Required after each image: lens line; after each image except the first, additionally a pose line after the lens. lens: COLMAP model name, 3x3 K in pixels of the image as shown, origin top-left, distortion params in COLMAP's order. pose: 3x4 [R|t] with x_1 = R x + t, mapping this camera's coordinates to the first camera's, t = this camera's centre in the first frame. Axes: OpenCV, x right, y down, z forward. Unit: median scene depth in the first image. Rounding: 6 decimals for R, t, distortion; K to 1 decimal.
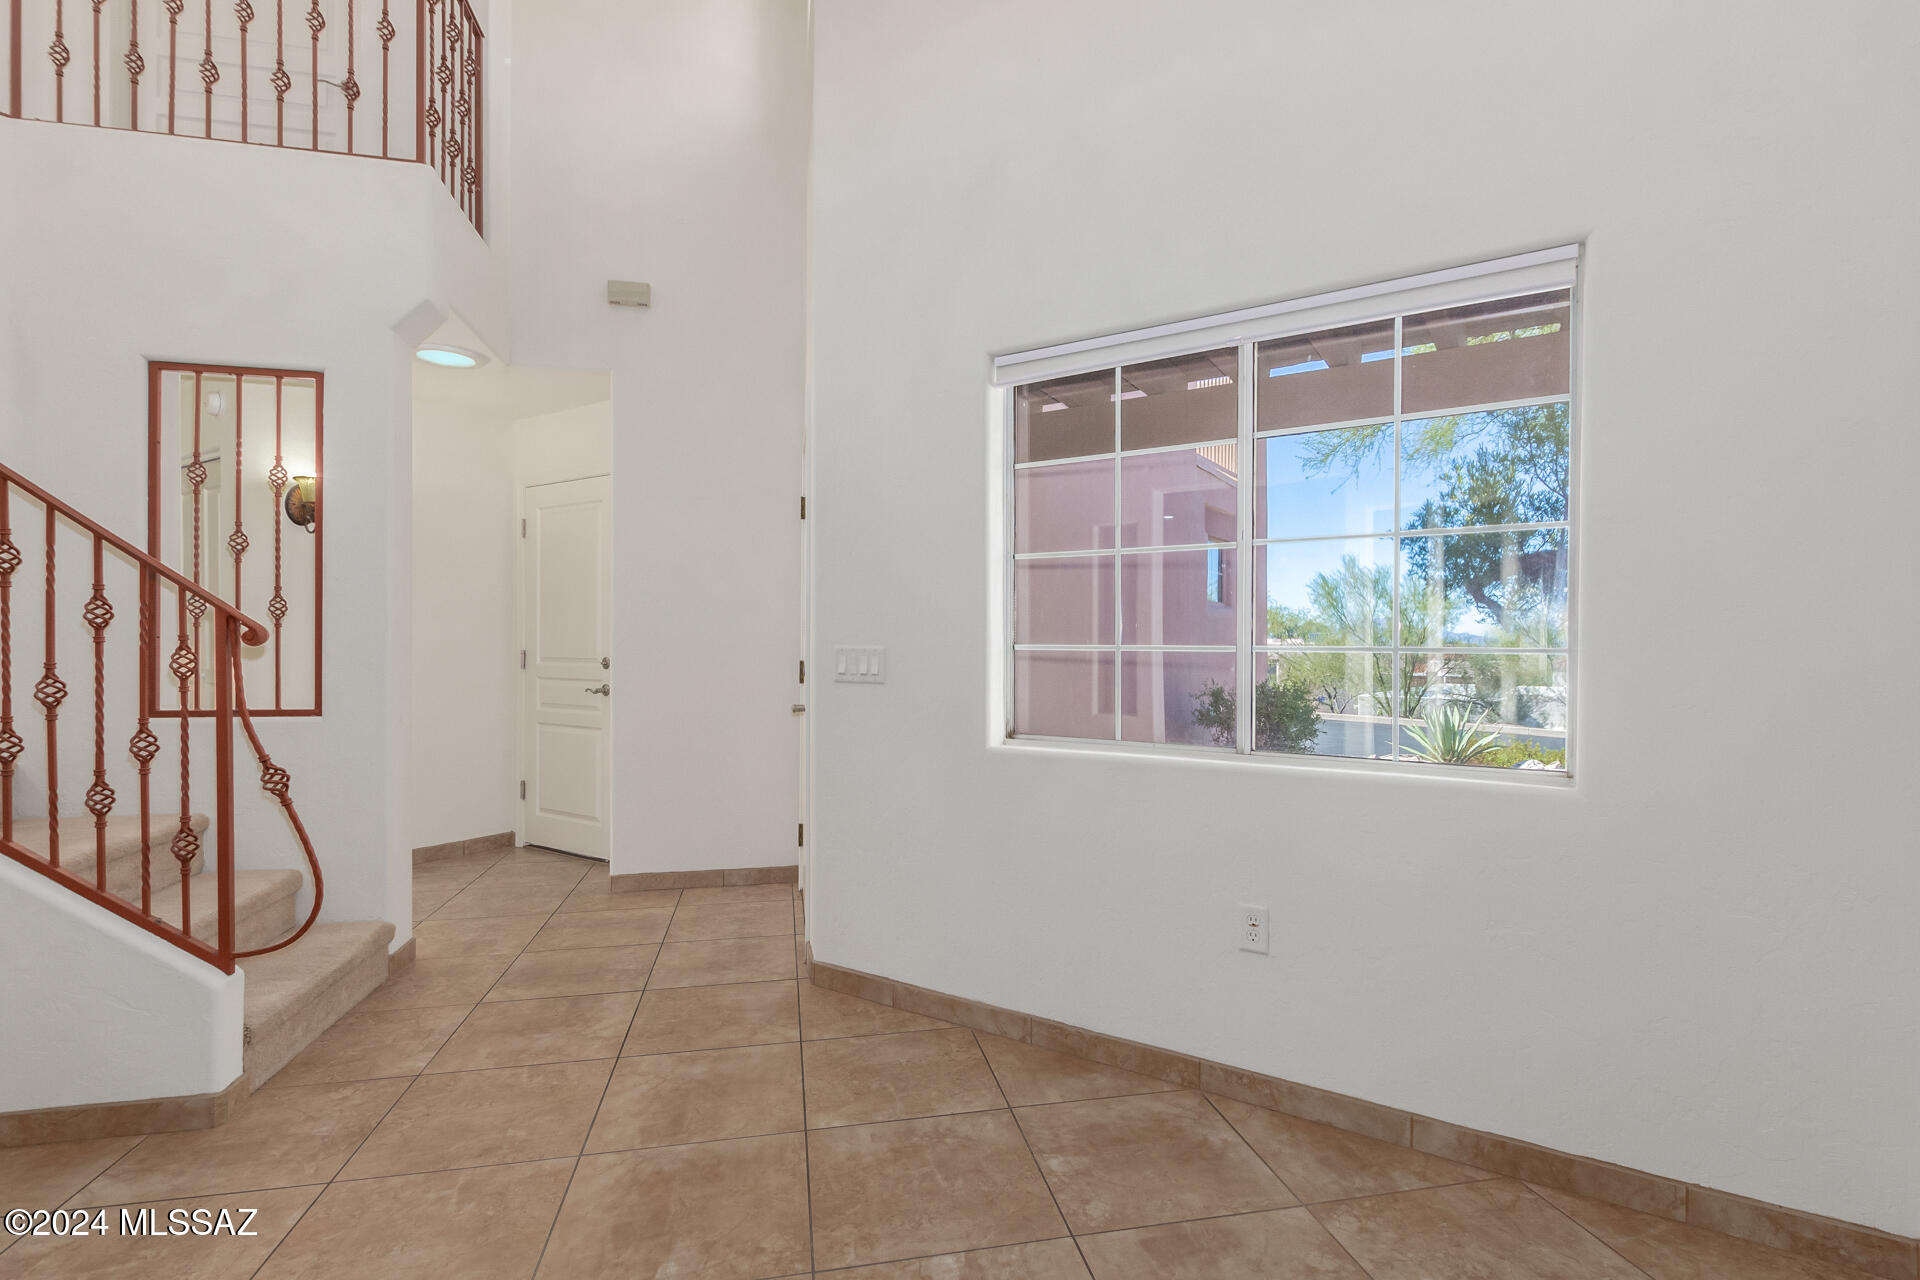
lens RADIAL K [[911.0, 0, 975.9], [0, 911.0, 643.6], [0, 0, 1]] dist [0.030663, -0.015667]
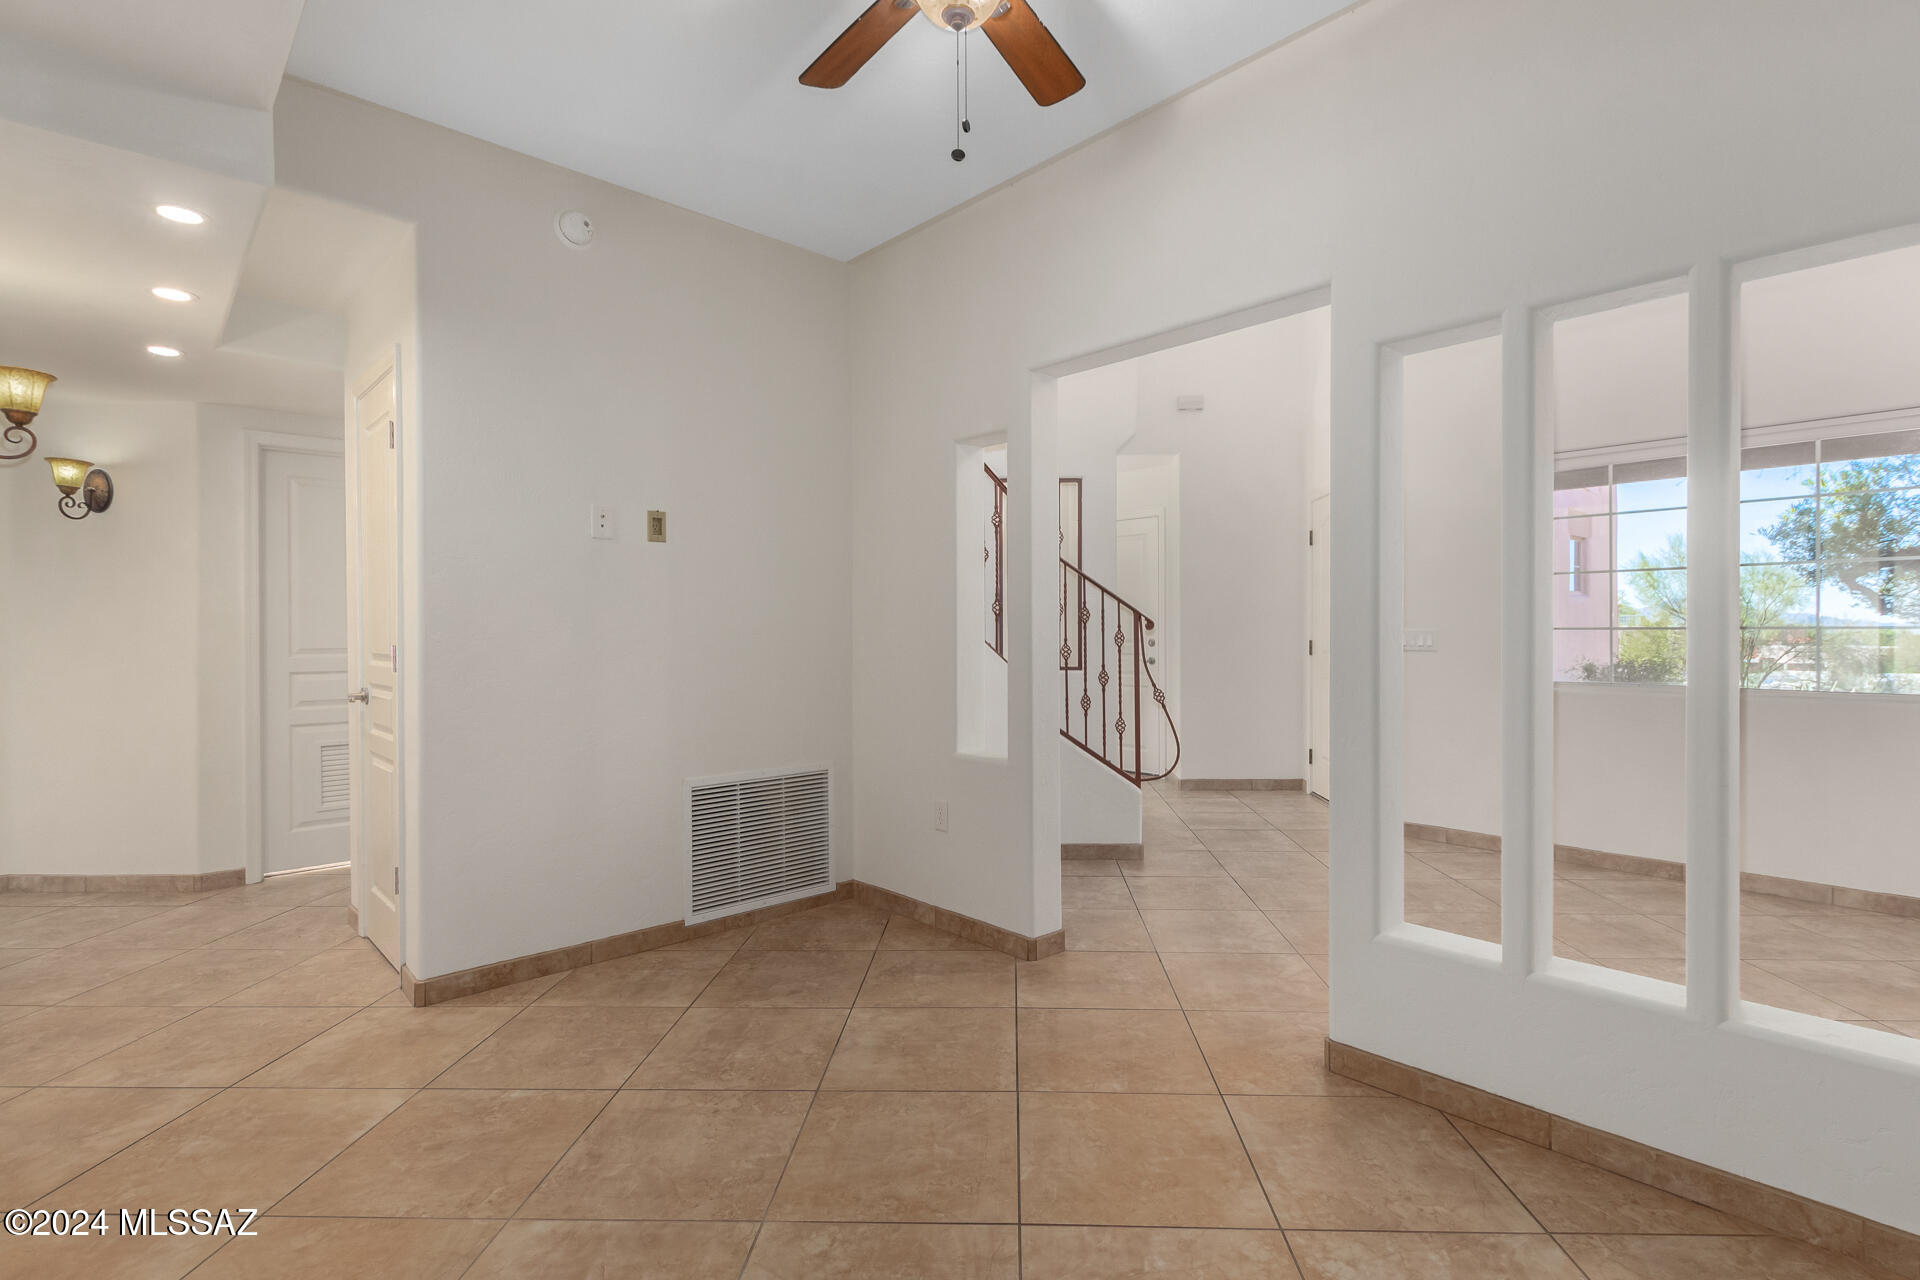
lens RADIAL K [[911.0, 0, 975.9], [0, 911.0, 643.6], [0, 0, 1]] dist [0.030663, -0.015667]
pose [[0.971998, -0.004794, -0.234940, -0.504605], [0.007984, 0.999888, 0.012628, 0.002136], [0.234853, -0.014150, 0.971928, -0.791969]]
